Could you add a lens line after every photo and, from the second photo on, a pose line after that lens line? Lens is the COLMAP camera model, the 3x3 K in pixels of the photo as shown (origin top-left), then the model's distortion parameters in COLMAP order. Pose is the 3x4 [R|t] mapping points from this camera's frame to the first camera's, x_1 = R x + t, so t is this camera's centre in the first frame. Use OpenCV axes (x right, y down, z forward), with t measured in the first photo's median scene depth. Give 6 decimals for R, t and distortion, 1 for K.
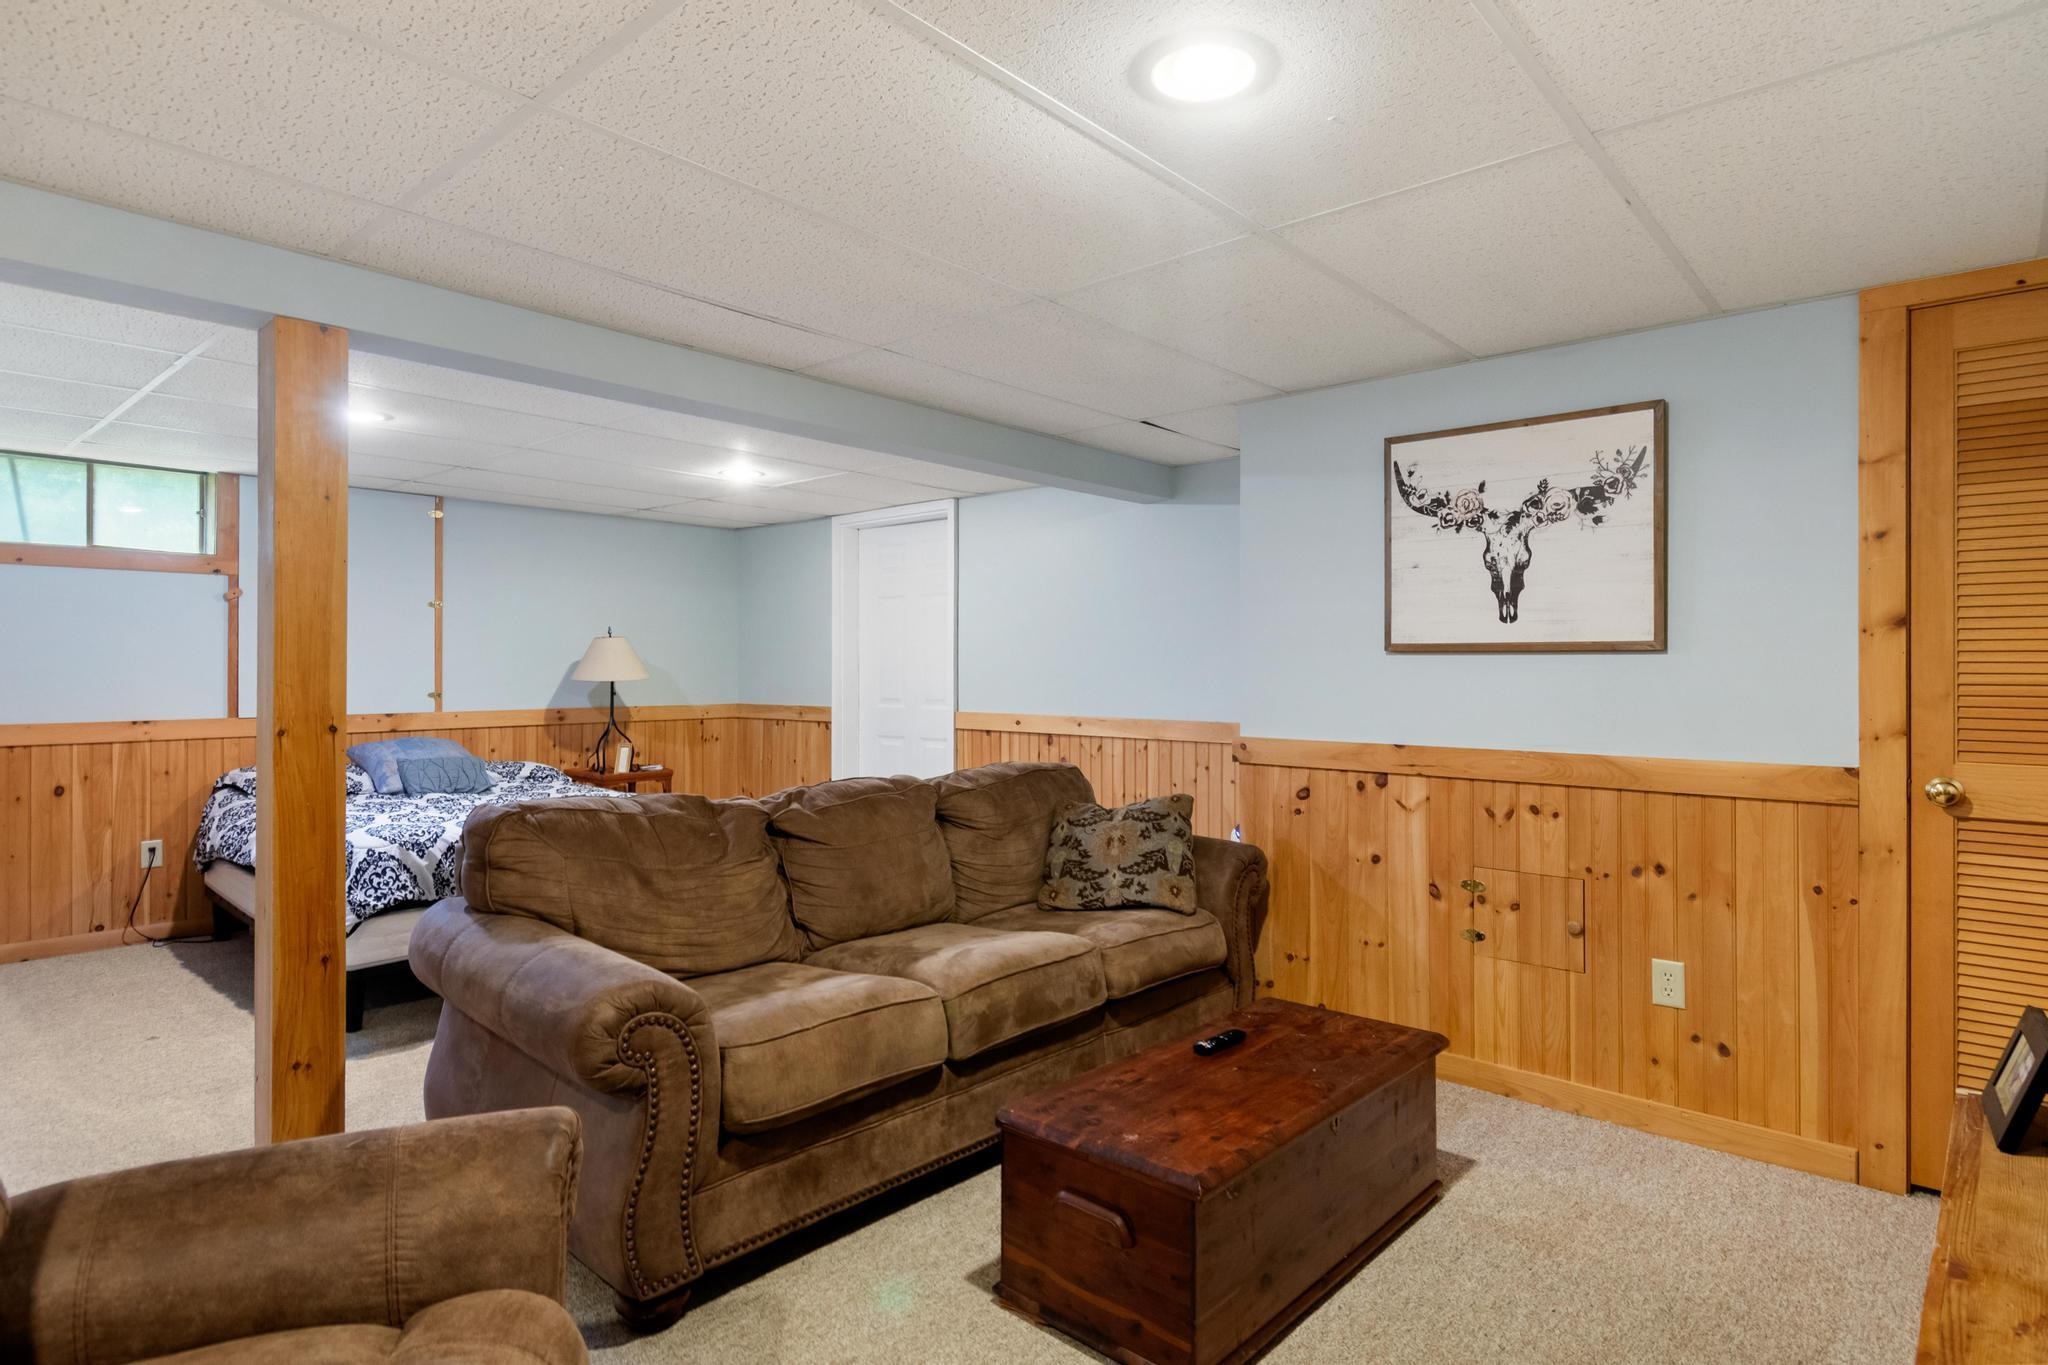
lens RADIAL K [[1049.0, 0, 1066.0], [0, 1049.0, 667.0], [0, 0, 1]] dist [0.001834, -0.002490]
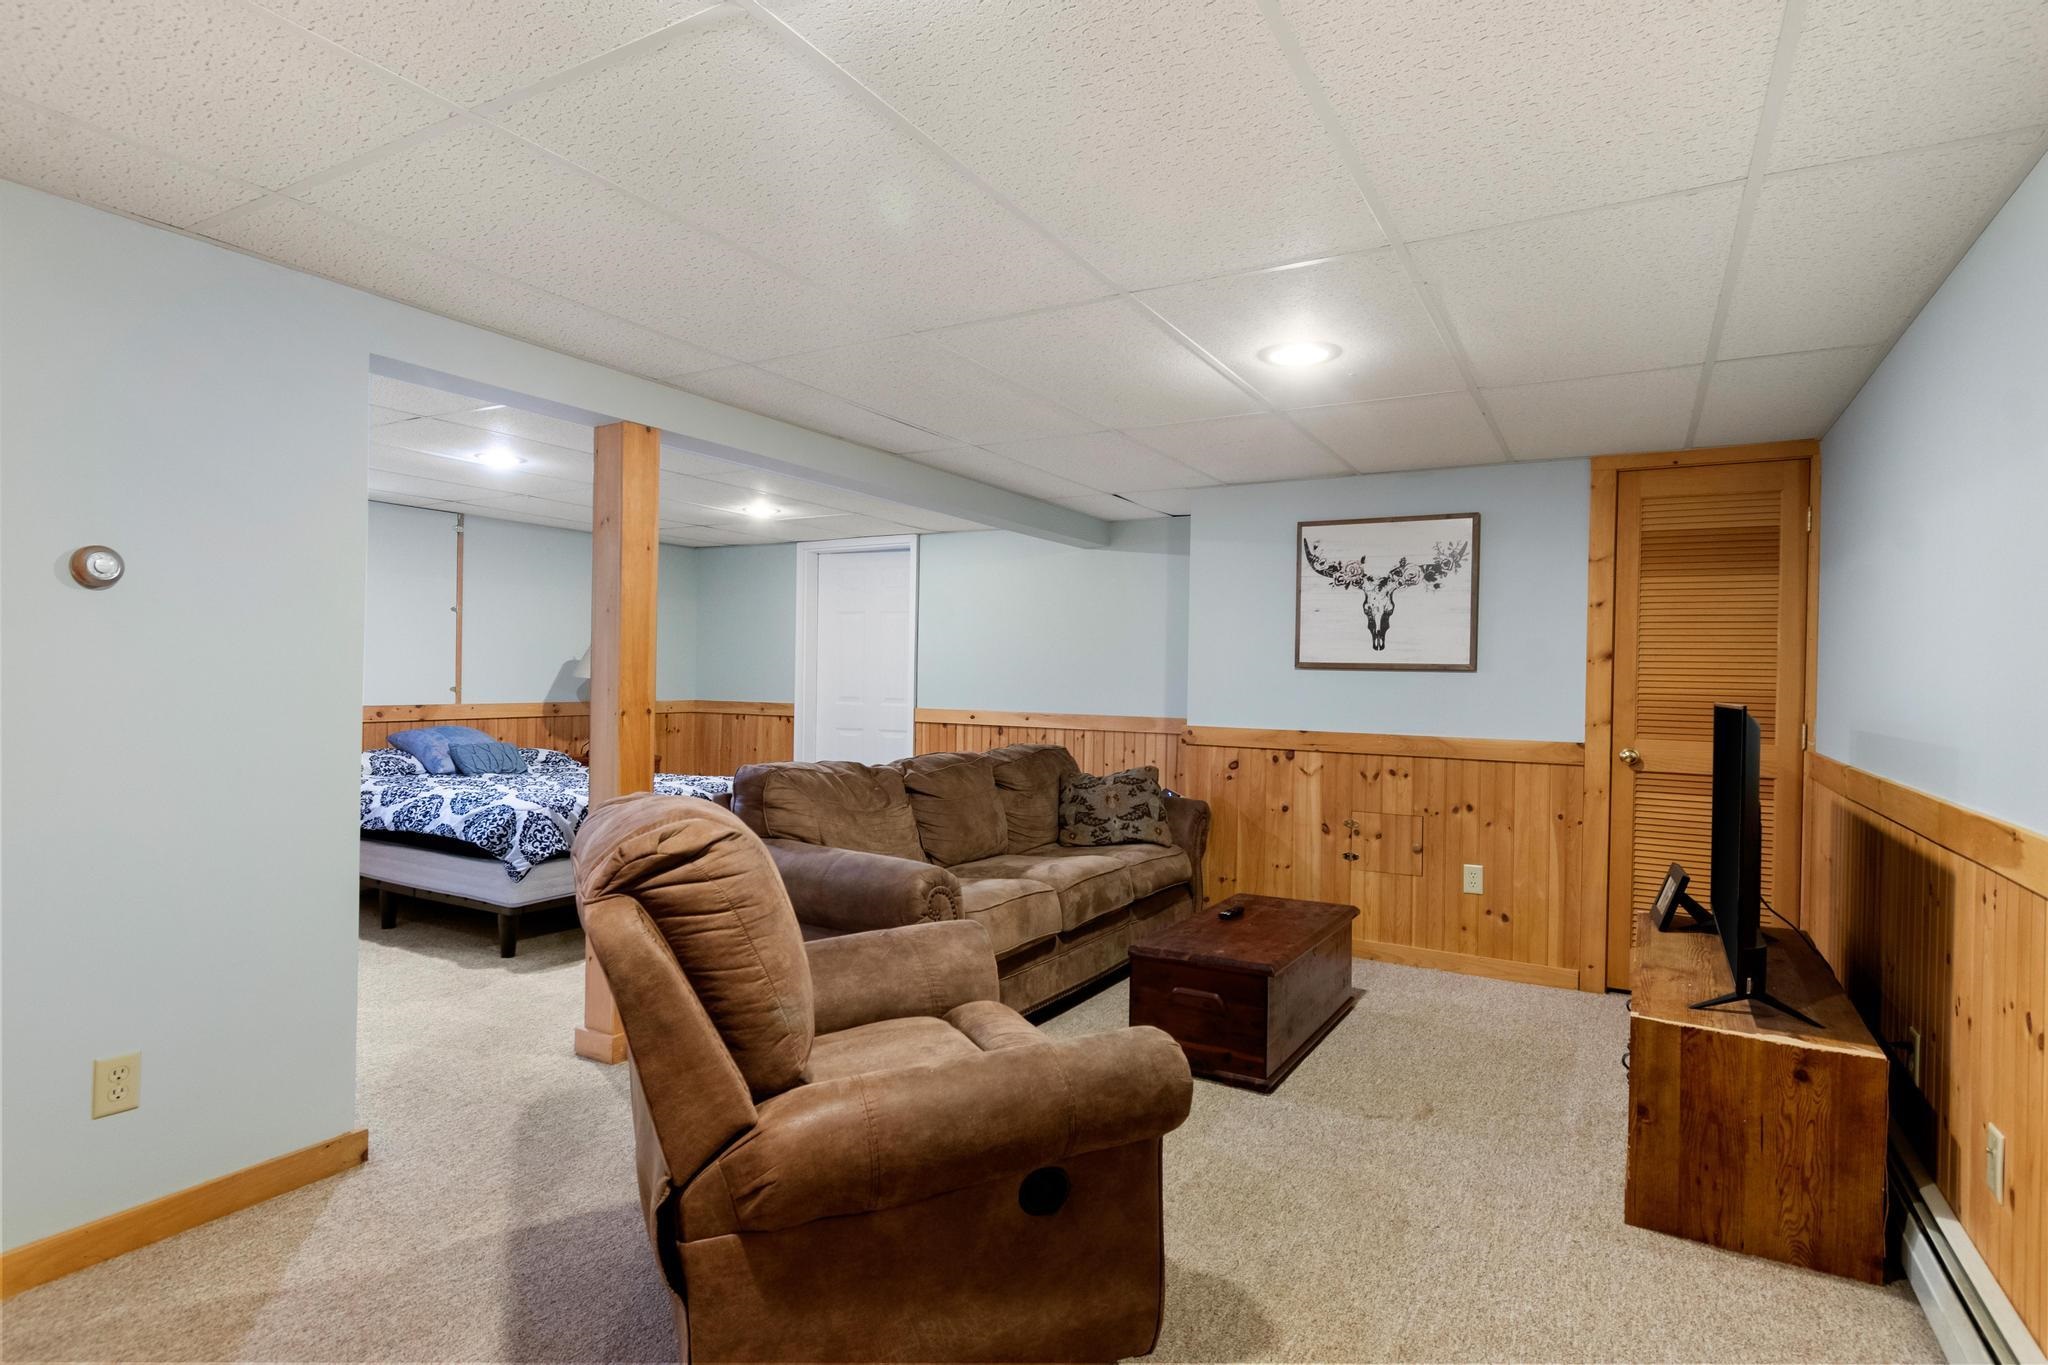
lens RADIAL K [[1049.0, 0, 1020.8], [0, 1049.0, 685.2], [0, 0, 1]] dist [0.001834, -0.002490]
pose [[0.980485, 0.013549, 0.196129, -0.398700], [-0.016125, 0.999803, 0.011544, -0.000510], [-0.195934, -0.014481, 0.980510, -0.405693]]
